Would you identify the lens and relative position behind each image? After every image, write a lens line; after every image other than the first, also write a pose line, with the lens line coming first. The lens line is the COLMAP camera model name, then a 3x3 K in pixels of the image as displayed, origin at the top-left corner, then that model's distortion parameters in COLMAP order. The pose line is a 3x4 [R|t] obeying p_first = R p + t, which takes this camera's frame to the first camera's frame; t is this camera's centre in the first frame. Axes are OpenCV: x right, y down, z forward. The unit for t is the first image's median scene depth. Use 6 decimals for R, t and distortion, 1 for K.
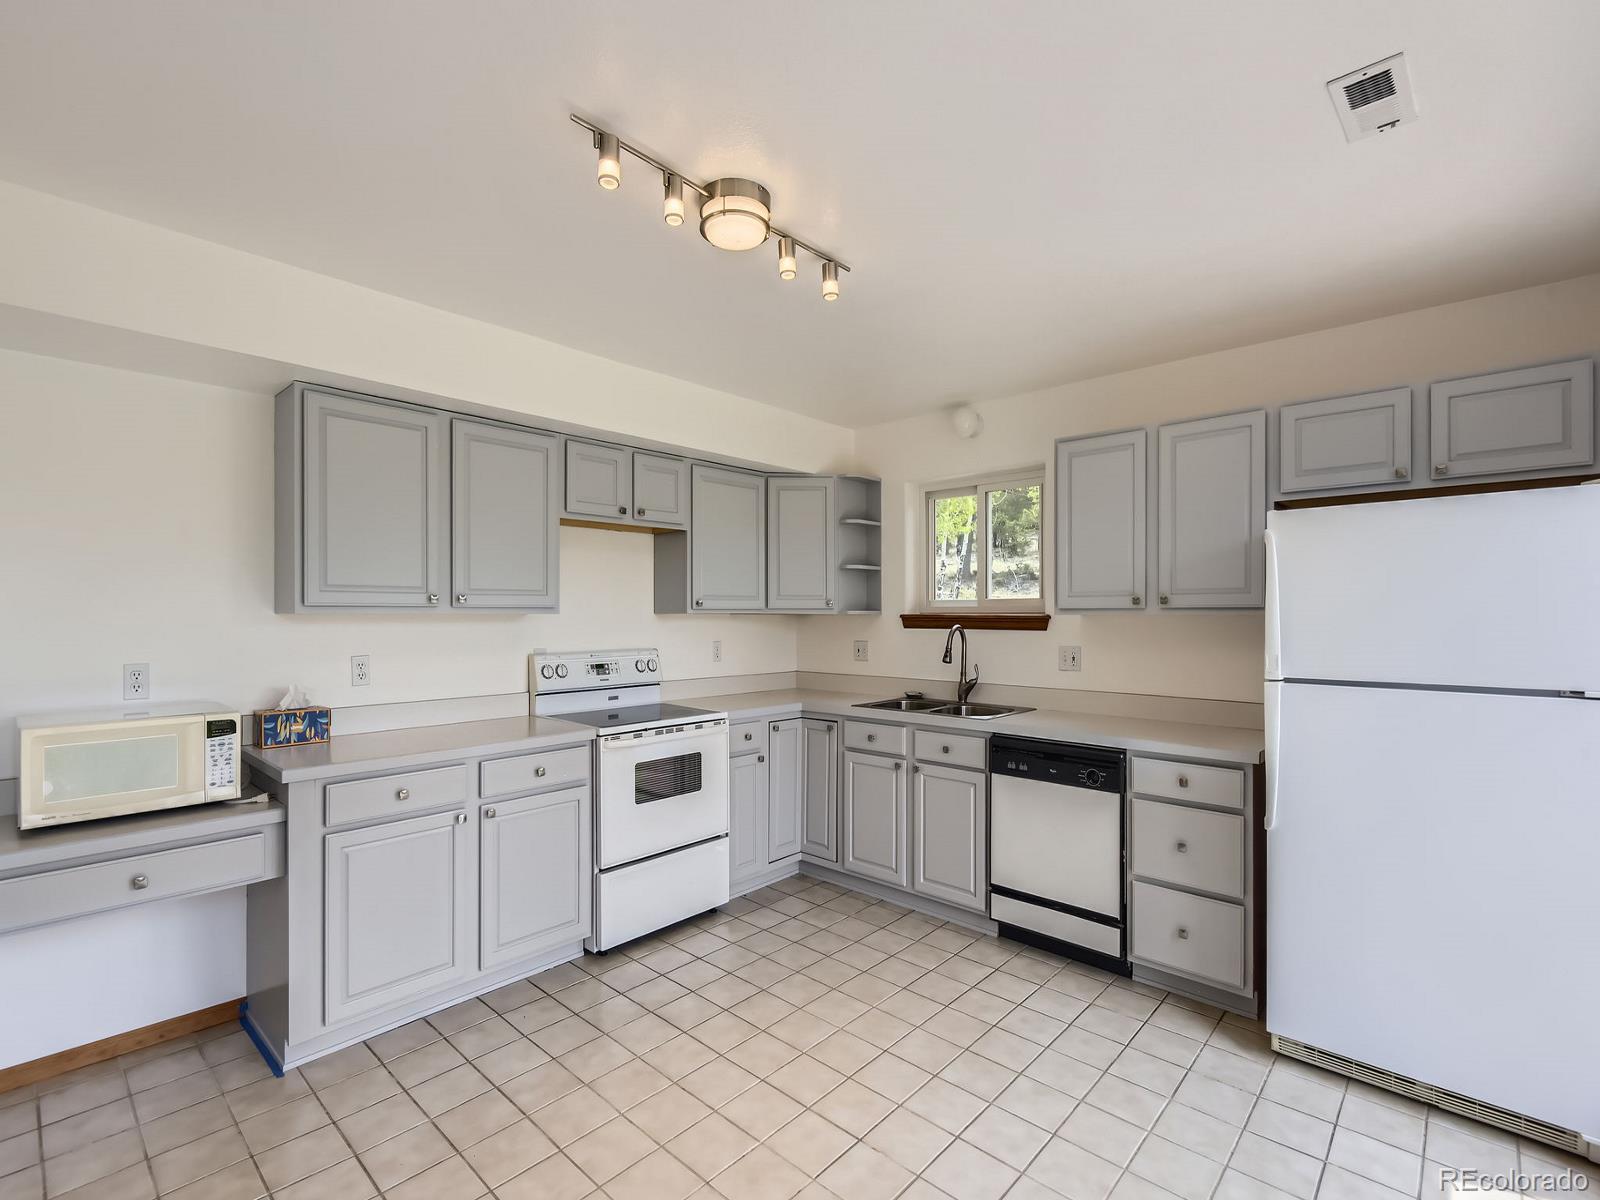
lens RADIAL K [[734.0, 0, 810.0], [0, 734.0, 614.1], [0, 0, 1]] dist [0.005278, -0.004892]
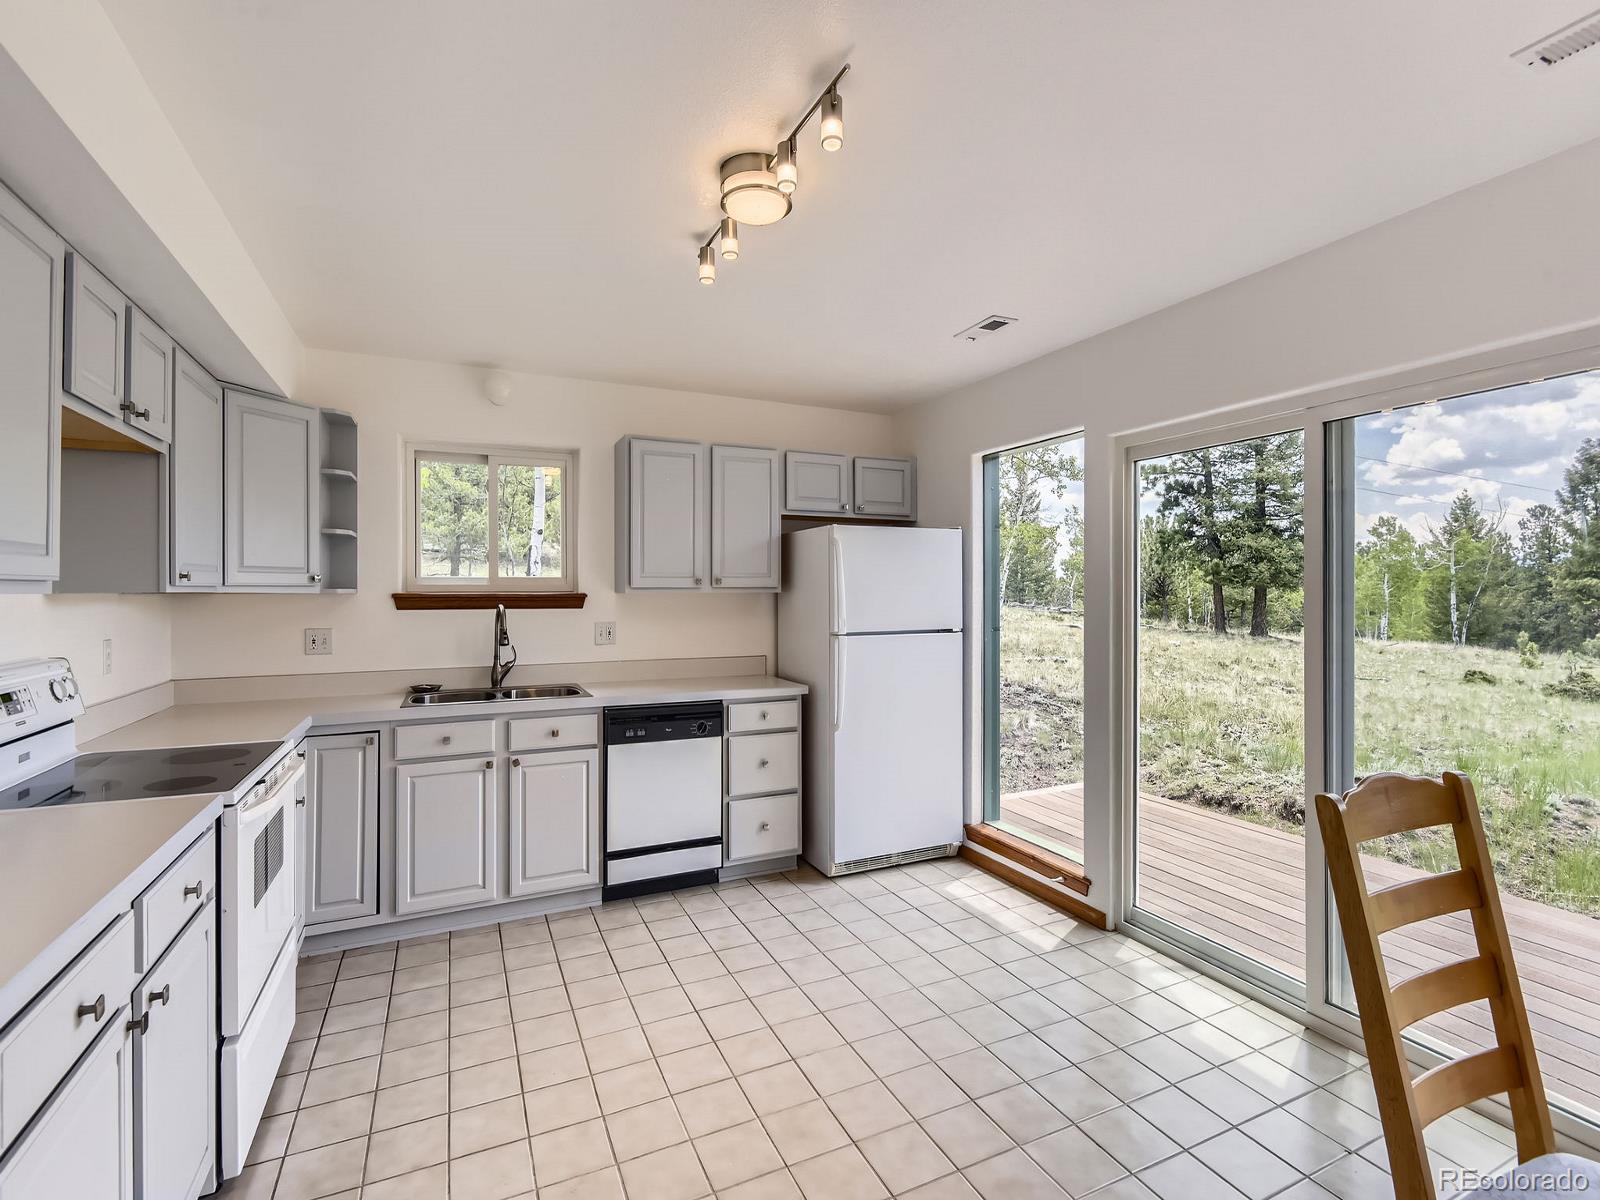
lens RADIAL K [[734.0, 0, 791.2], [0, 734.0, 589.7], [0, 0, 1]] dist [0.005278, -0.004892]
pose [[0.393936, 0.002807, 0.919134, -0.600714], [0.003053, 0.999986, -0.004362, 0.001139], [-0.919133, 0.004525, 0.393922, 0.346901]]
